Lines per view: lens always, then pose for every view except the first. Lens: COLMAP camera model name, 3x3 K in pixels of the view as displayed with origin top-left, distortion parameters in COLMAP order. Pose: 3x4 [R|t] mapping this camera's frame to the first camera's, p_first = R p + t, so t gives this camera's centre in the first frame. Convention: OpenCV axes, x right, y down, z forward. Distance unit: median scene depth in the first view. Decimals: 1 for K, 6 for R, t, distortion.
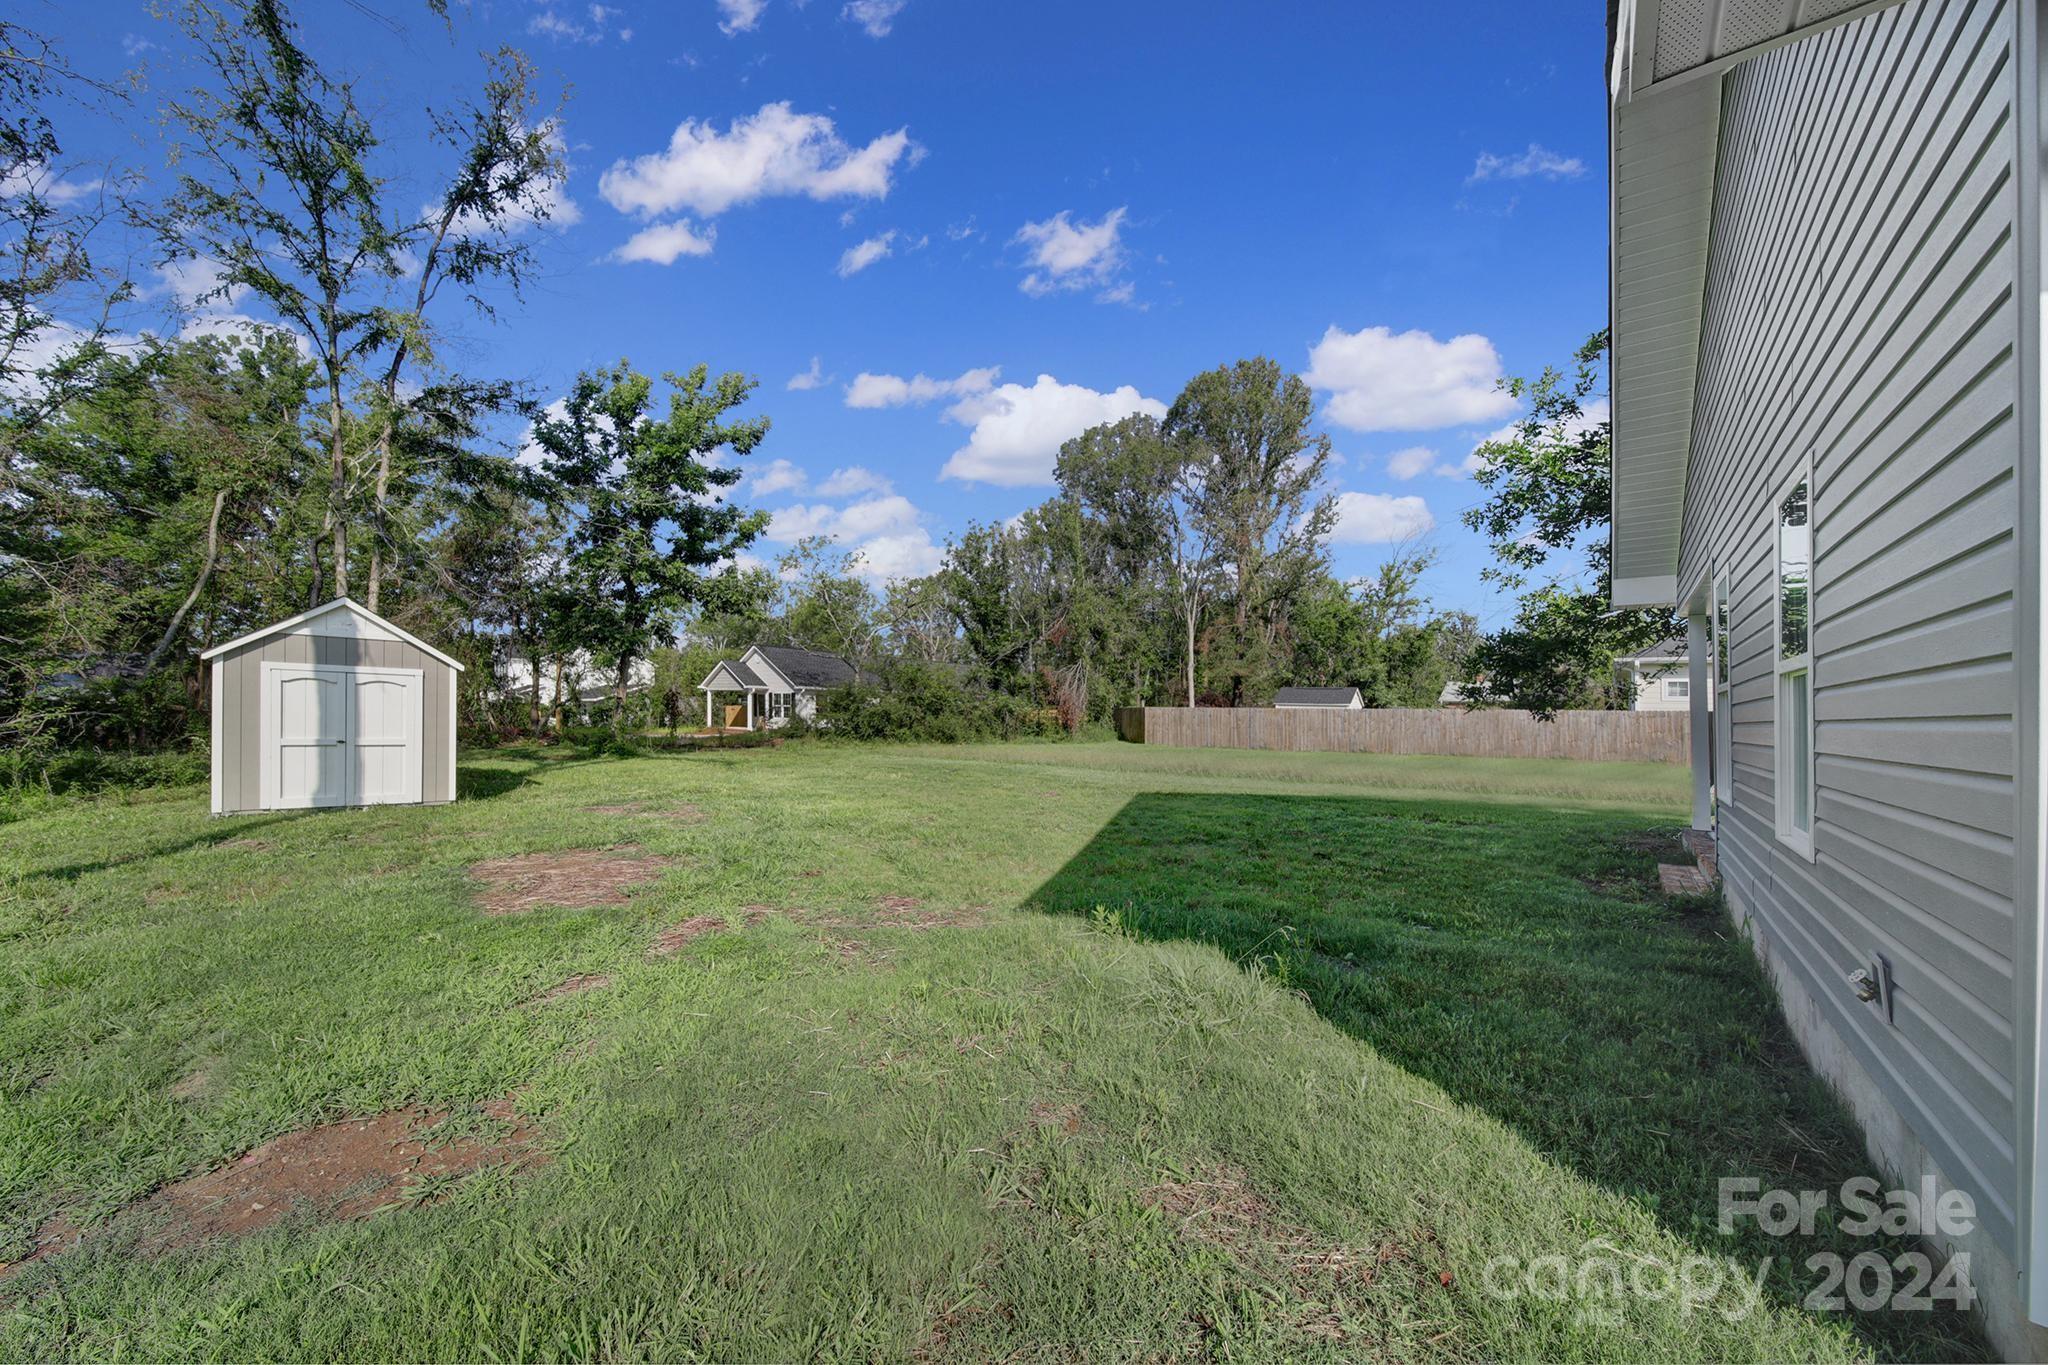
lens RADIAL K [[732.6, 0, 1022.9], [0, 732.6, 726.4], [0, 0, 1]] dist [-0.000252, -0.000104]
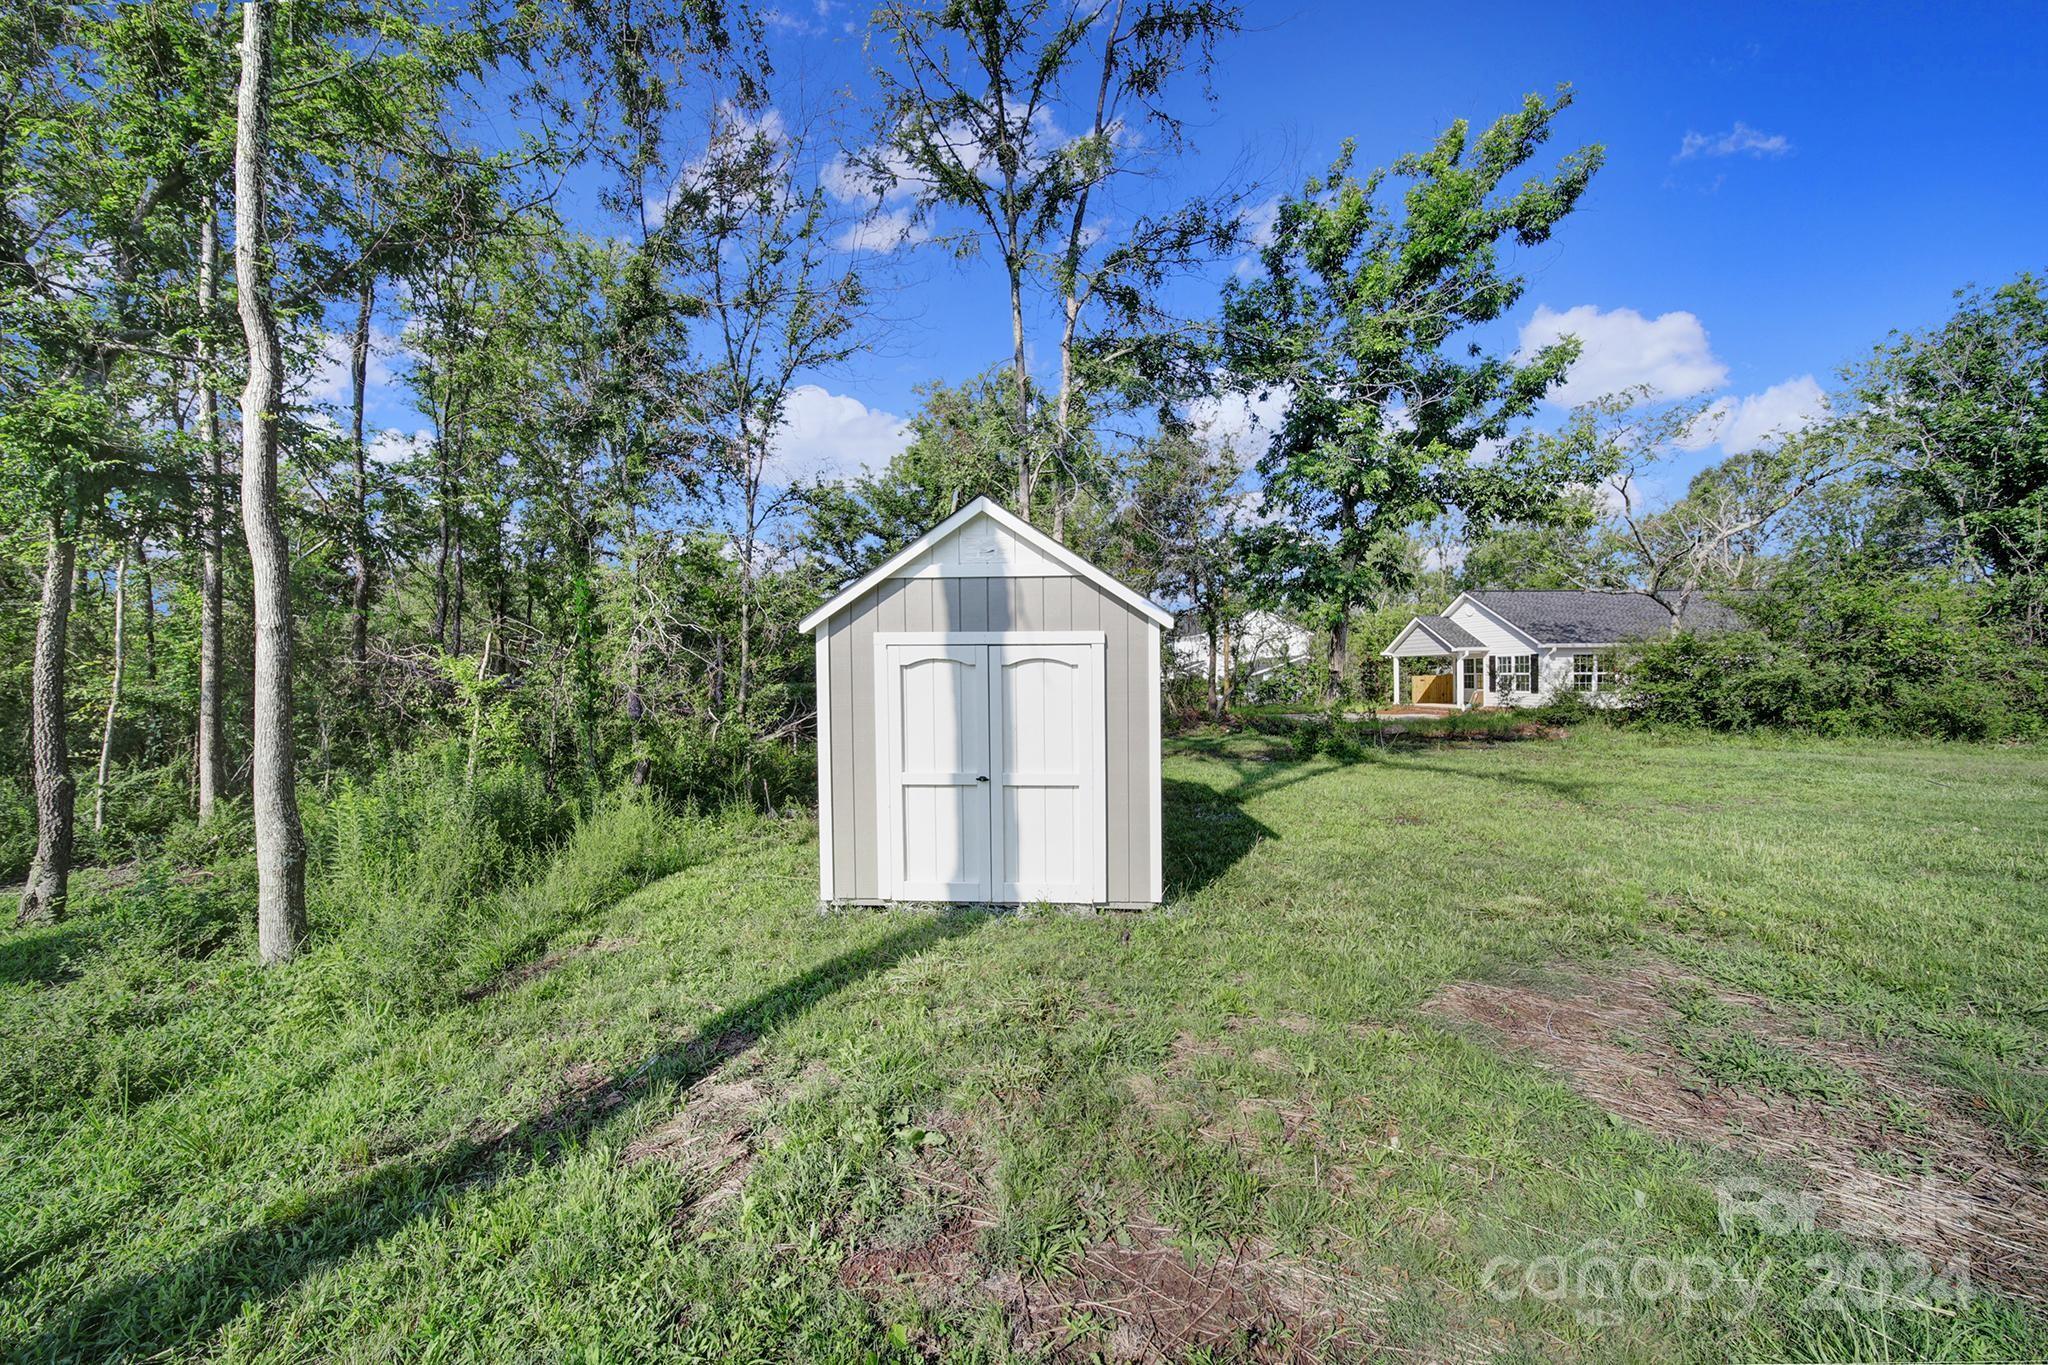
lens RADIAL K [[722.7, 0, 1017.0], [0, 722.7, 687.0], [0, 0, 1]] dist [-0.000519, -0.001058]
pose [[0.683797, -0.020154, -0.729394, -0.277600], [0.011697, 0.999793, -0.016660, -0.017940], [0.729579, 0.002860, 0.683891, 0.342936]]
